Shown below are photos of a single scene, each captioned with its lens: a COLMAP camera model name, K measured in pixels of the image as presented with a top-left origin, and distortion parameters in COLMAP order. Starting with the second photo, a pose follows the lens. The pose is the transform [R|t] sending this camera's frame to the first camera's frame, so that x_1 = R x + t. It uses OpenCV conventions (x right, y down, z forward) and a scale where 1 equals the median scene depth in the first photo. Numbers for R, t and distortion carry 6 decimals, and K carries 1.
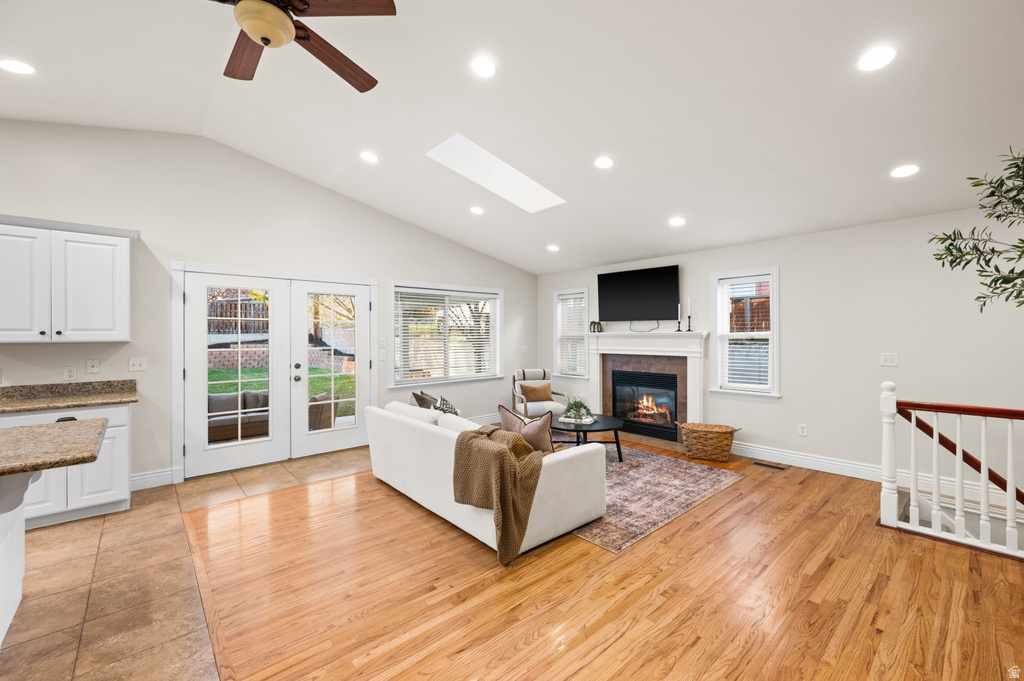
lens RADIAL K [[417.2, 0, 521.4], [0, 417.2, 332.6], [0, 0, 1]] dist [-0.001304, 0.000151]
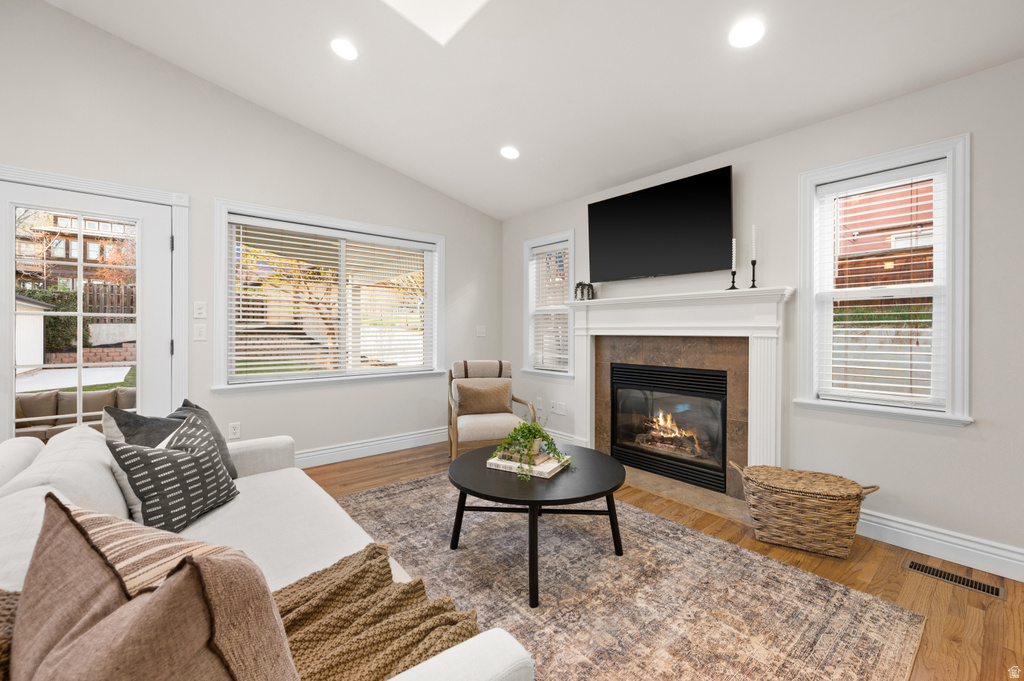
lens RADIAL K [[417.2, 0, 521.4], [0, 417.2, 332.6], [0, 0, 1]] dist [-0.001304, 0.000151]
pose [[0.999647, 0.007443, -0.025497, 0.138772], [-0.007187, 0.999923, 0.010092, 0.055570], [0.025571, -0.009905, 0.999624, 0.528843]]
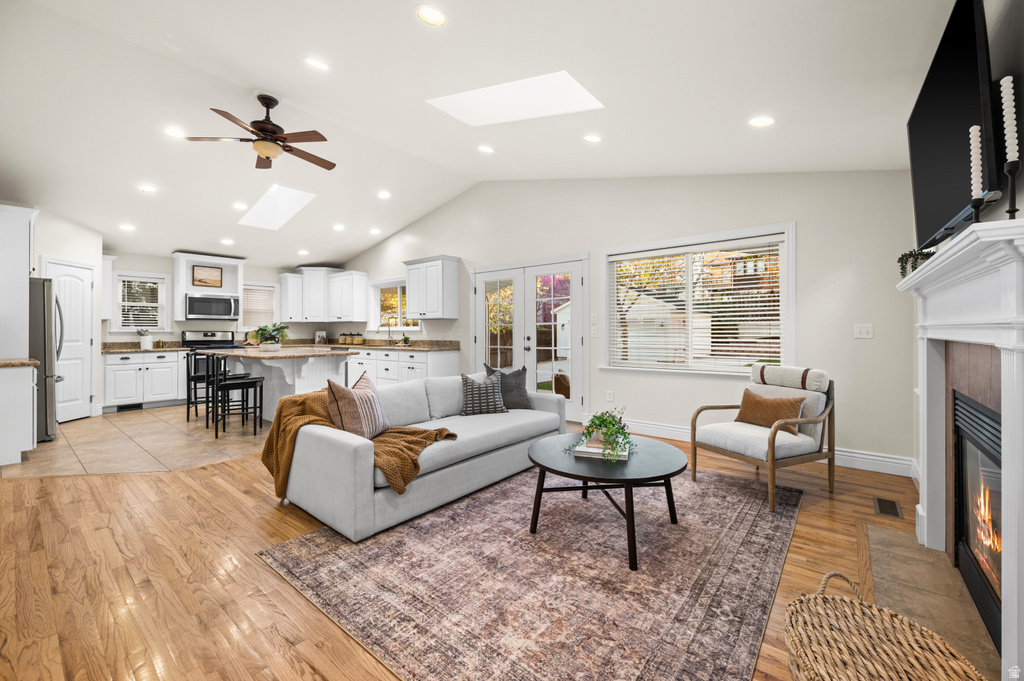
lens RADIAL K [[411.9, 0, 519.3], [0, 411.9, 329.9], [0, 0, 1]] dist [-0.001431, -0.000041]
pose [[0.161725, 0.004278, -0.986827, 0.653268], [0.010309, 0.999929, 0.006024, 0.050107], [0.986782, -0.011147, 0.161670, 0.811150]]
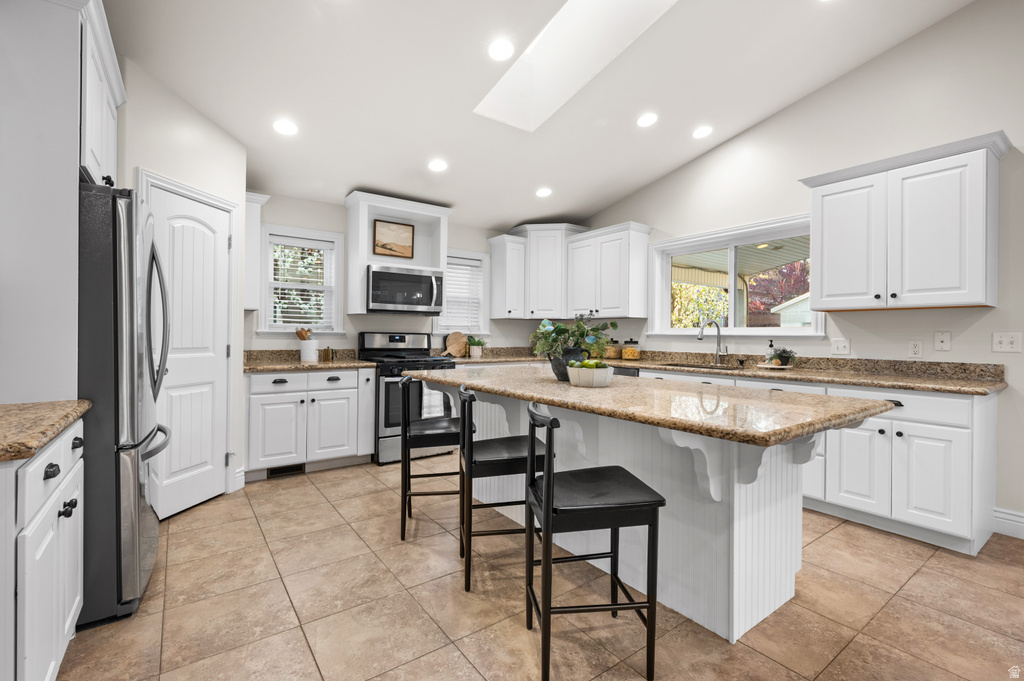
lens RADIAL K [[459.4, 0, 519.1], [0, 459.4, 336.4], [0, 0, 1]] dist [0.001257, 0.000384]
pose [[-0.101241, 0.010039, -0.994811, -0.108943], [0.000415, 0.999949, 0.010049, 0.050364], [0.994862, 0.000605, -0.101240, 0.264802]]
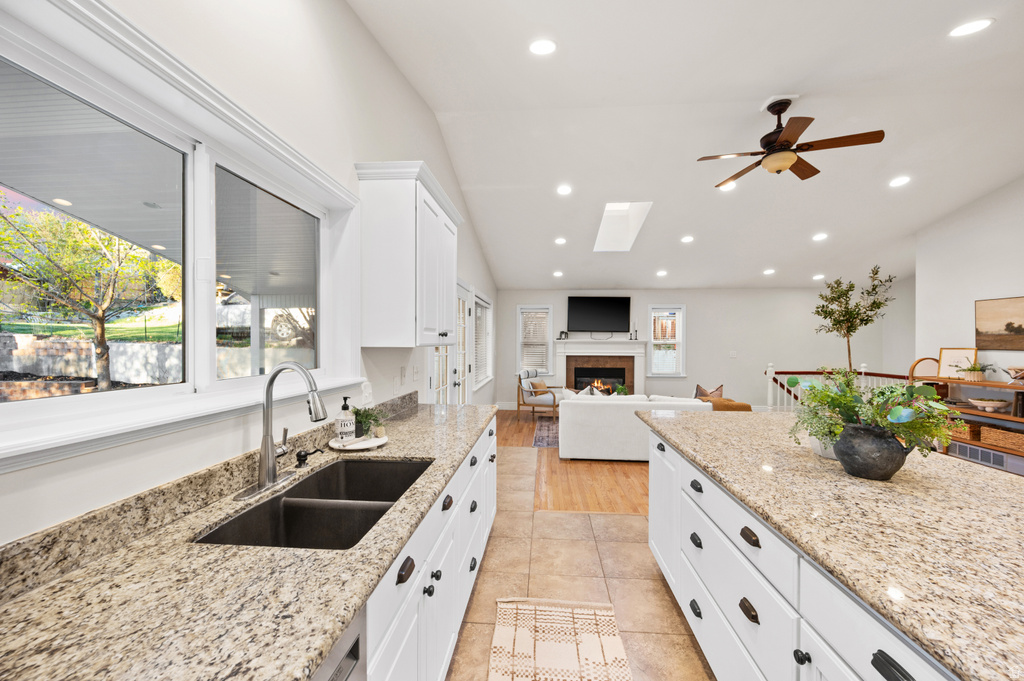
lens RADIAL K [[404.8, 0, 516.0], [0, 404.8, 343.3], [0, 0, 1]] dist [0.000155, -0.000108]
pose [[0.726640, 0.005874, 0.686993, -1.120570], [-0.012860, 0.999905, 0.005053, 0.009063], [-0.686898, -0.012506, 0.726646, 0.226799]]
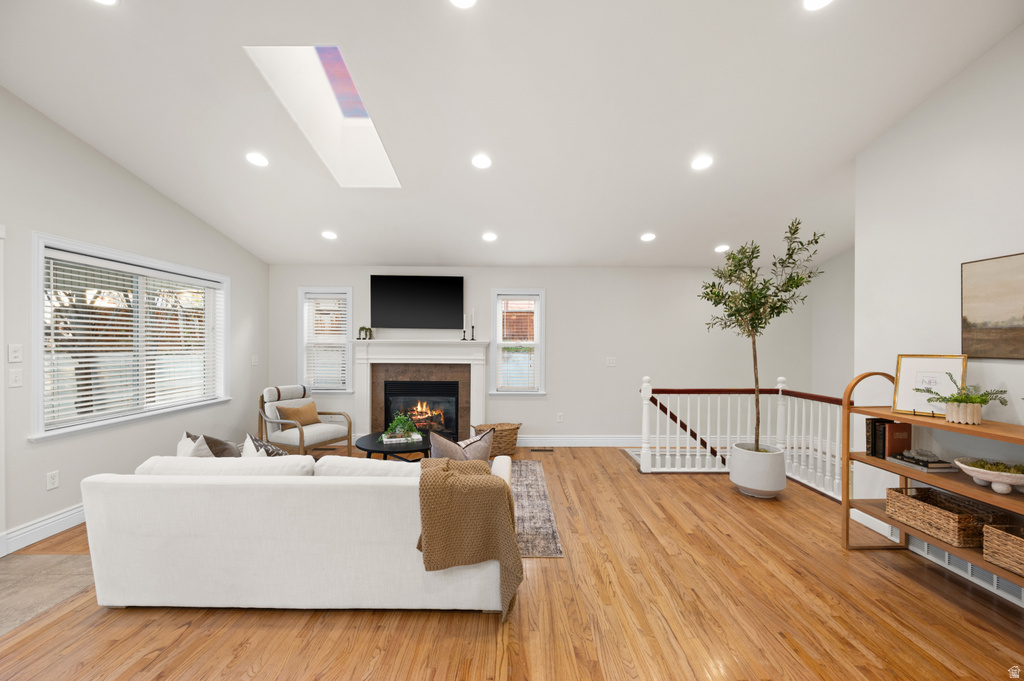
lens RADIAL K [[406.9, 0, 513.2], [0, 406.9, 345.6], [0, 0, 1]] dist [-0.000409, 0.000238]
pose [[0.670358, 0.006765, 0.742007, -0.348709], [-0.014842, 0.999881, 0.004293, 0.005412], [-0.741890, -0.013891, 0.670378, 0.251220]]
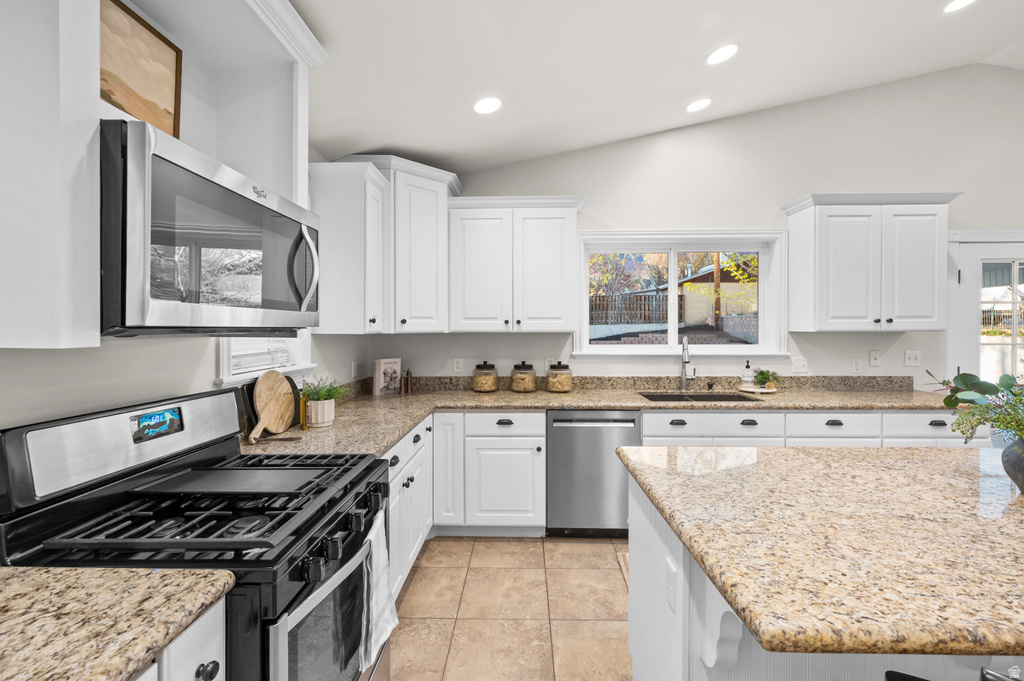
lens RADIAL K [[432.6, 0, 511.1], [0, 432.6, 329.4], [0, 0, 1]] dist [0.001568, 0.000186]
pose [[0.725703, 0.007228, -0.687970, -0.762001], [0.002314, 0.999914, 0.012946, 0.003999], [0.688004, -0.010987, 0.725623, -0.156733]]
